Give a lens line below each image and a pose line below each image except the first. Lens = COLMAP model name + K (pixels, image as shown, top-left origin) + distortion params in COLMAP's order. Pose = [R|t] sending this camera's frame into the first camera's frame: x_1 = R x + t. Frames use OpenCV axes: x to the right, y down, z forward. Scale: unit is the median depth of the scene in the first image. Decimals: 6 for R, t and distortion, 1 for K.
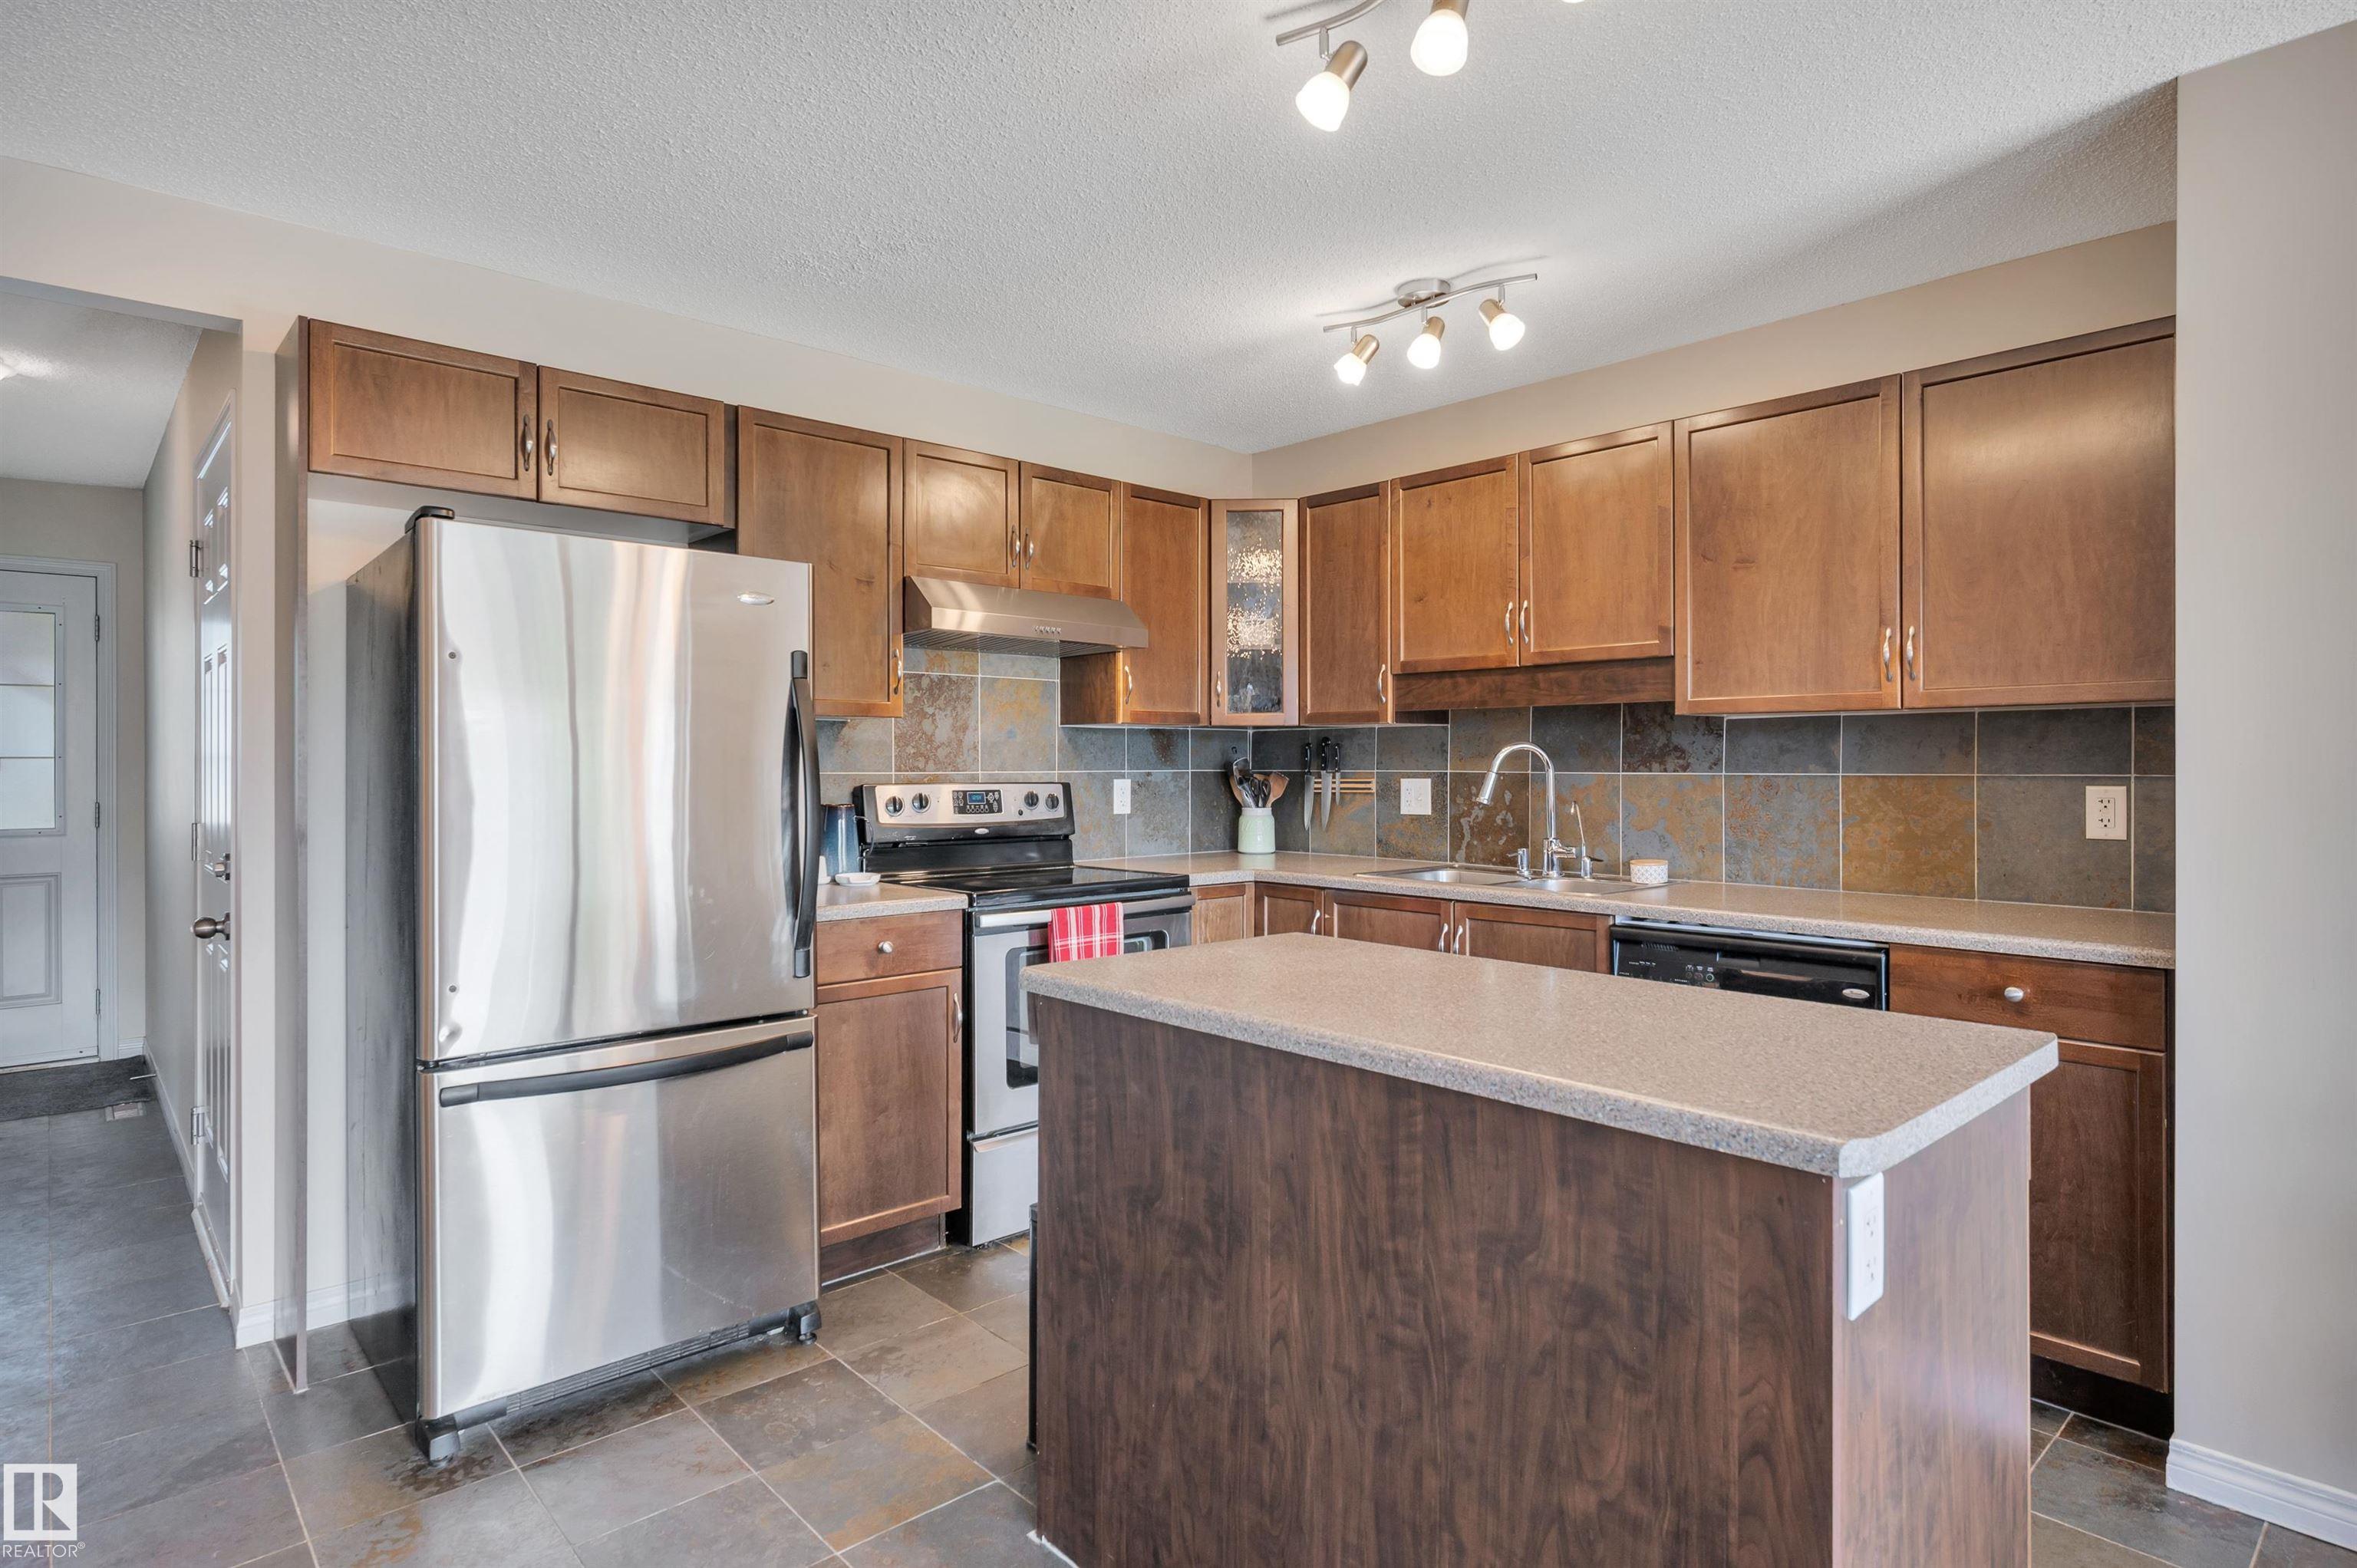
lens RADIAL K [[1249.4, 0, 1214.9], [0, 1249.4, 742.9], [0, 0, 1]] dist [-0.006238, -0.000450]
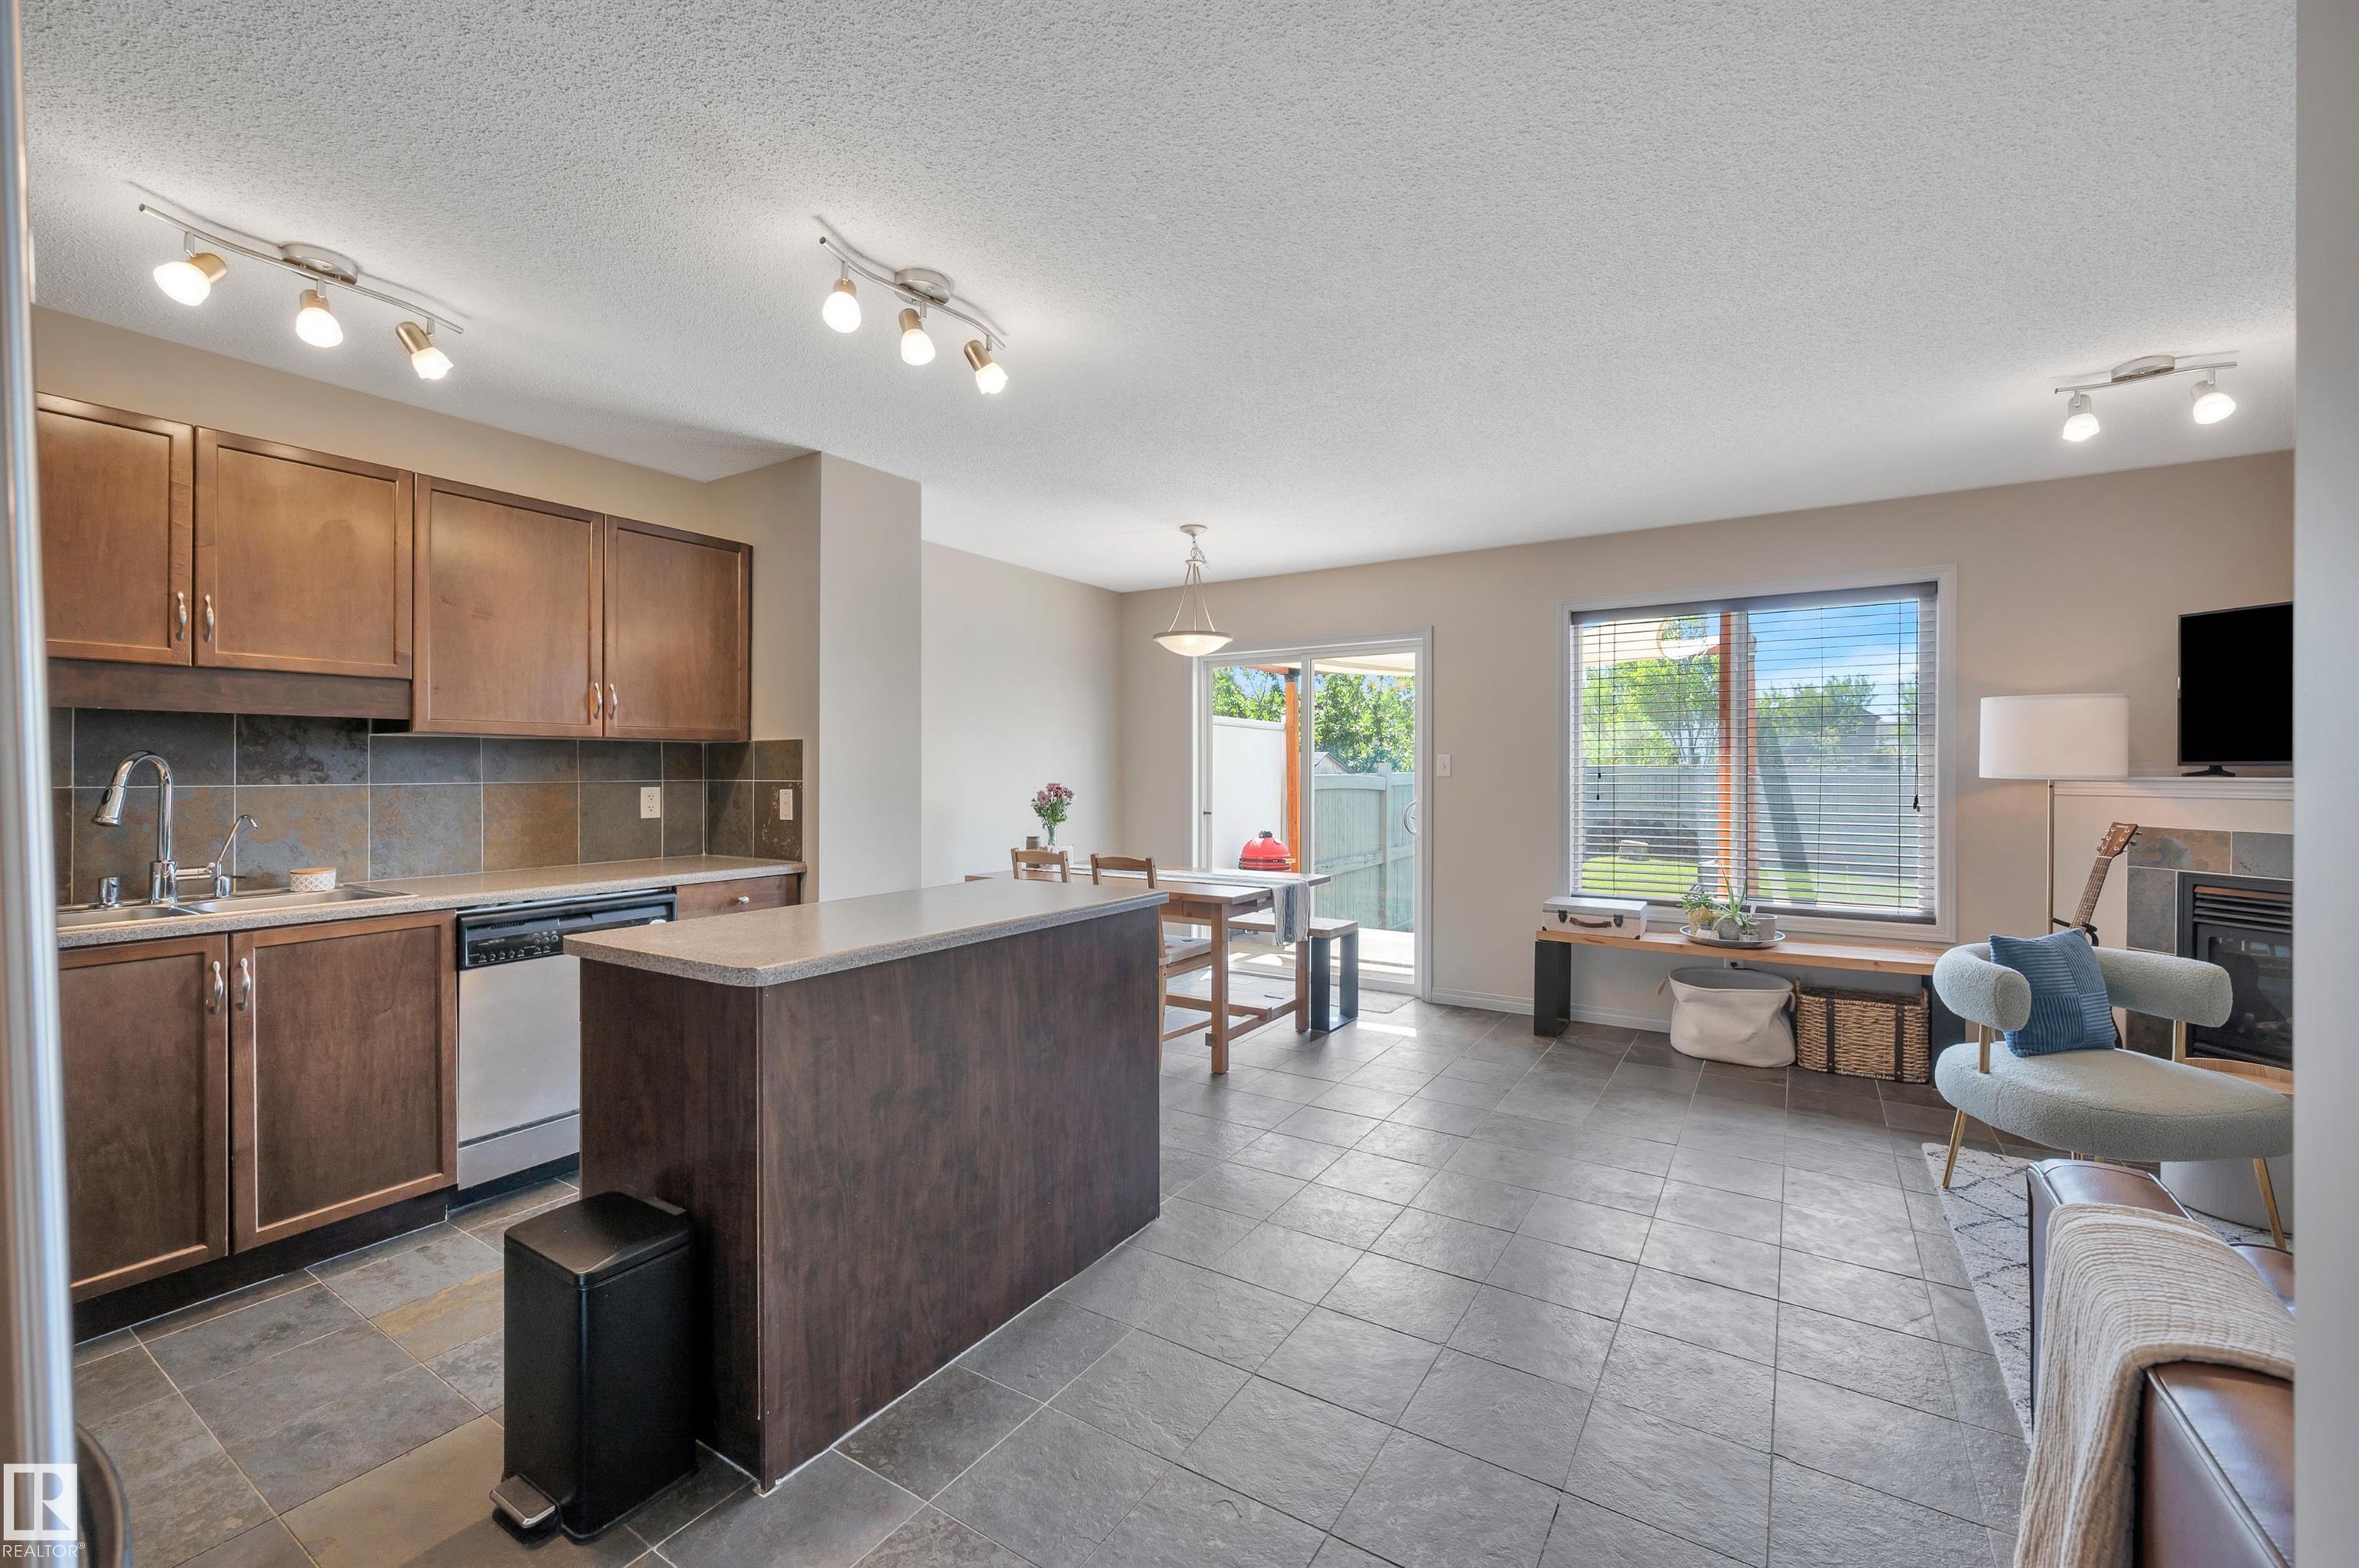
lens RADIAL K [[956.0, 0, 1175.6], [0, 956.0, 753.0], [0, 0, 1]] dist [0.000117, 0.000402]
pose [[-0.238898, 0.019465, 0.970850, -0.571451], [-0.011956, 0.999664, -0.022985, 0.007342], [-0.970971, -0.017099, -0.238585, 0.474931]]
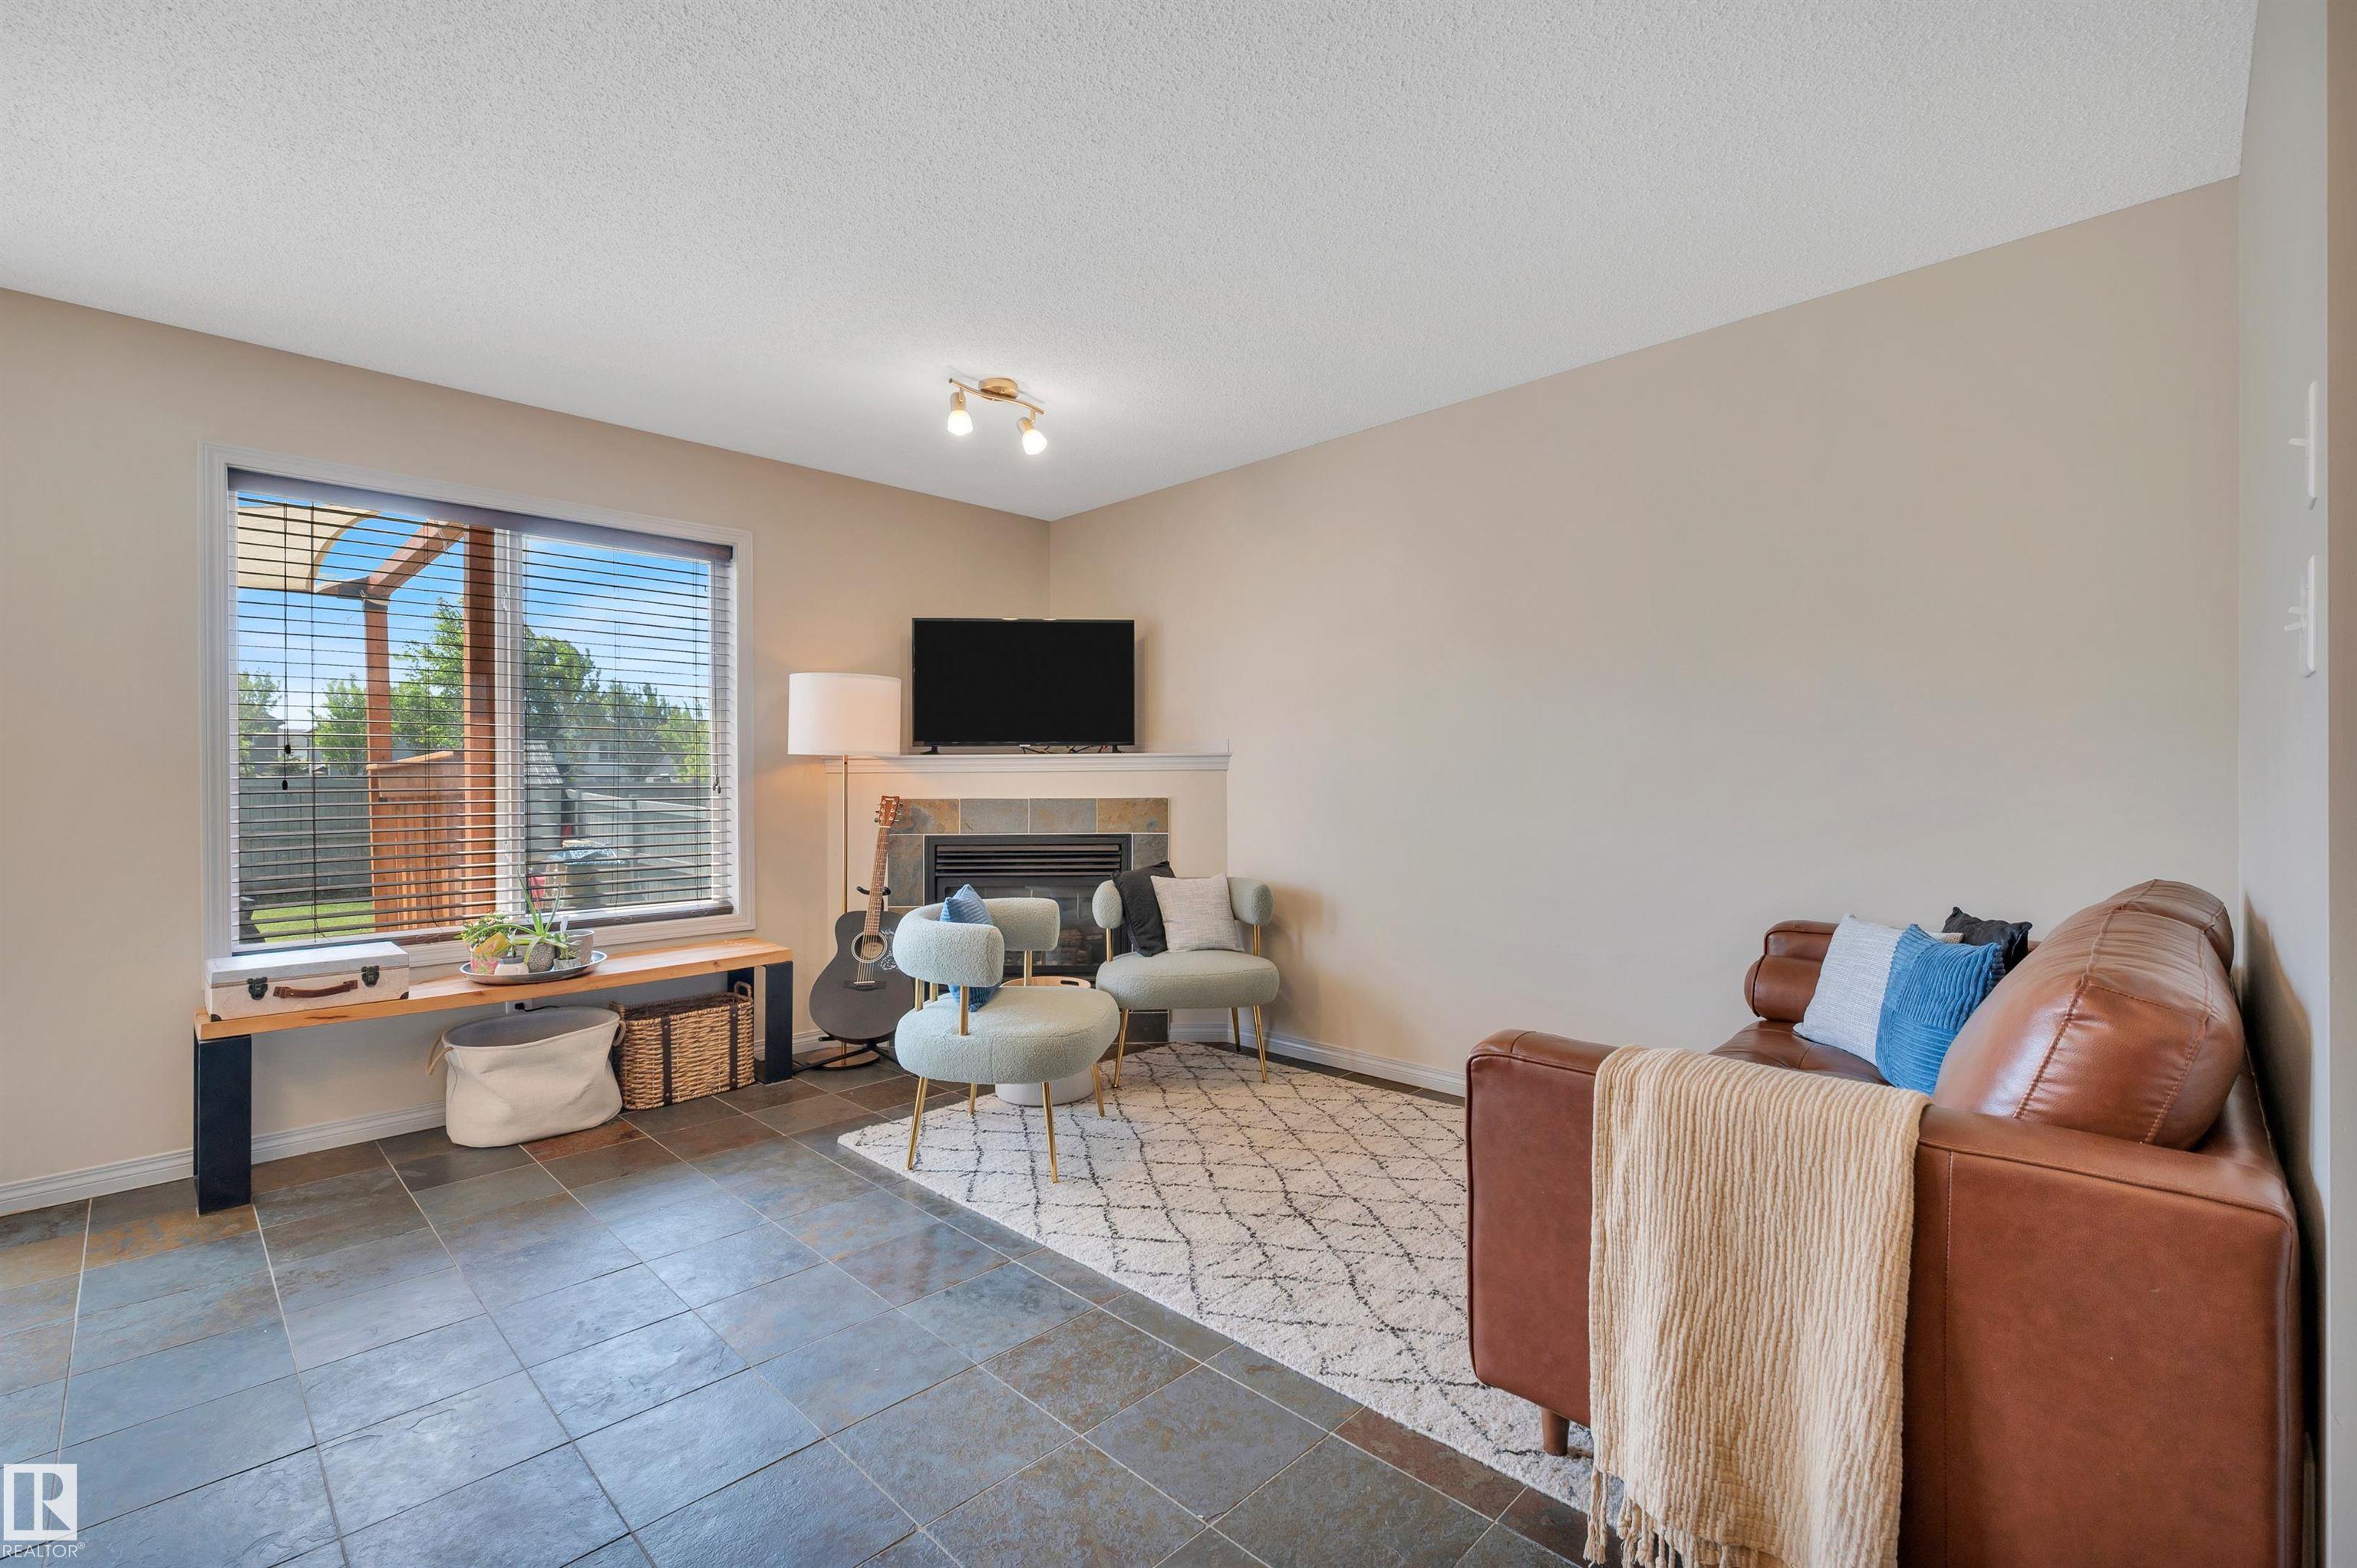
lens RADIAL K [[1020.1, 0, 1201.1], [0, 1020.1, 781.8], [0, 0, 1]] dist [-0.001906, -0.000134]
pose [[-0.999136, 0.008968, -0.040579, -0.156332], [0.009480, 0.999878, -0.012435, 0.046457], [0.040463, -0.012808, -0.999099, 0.480509]]
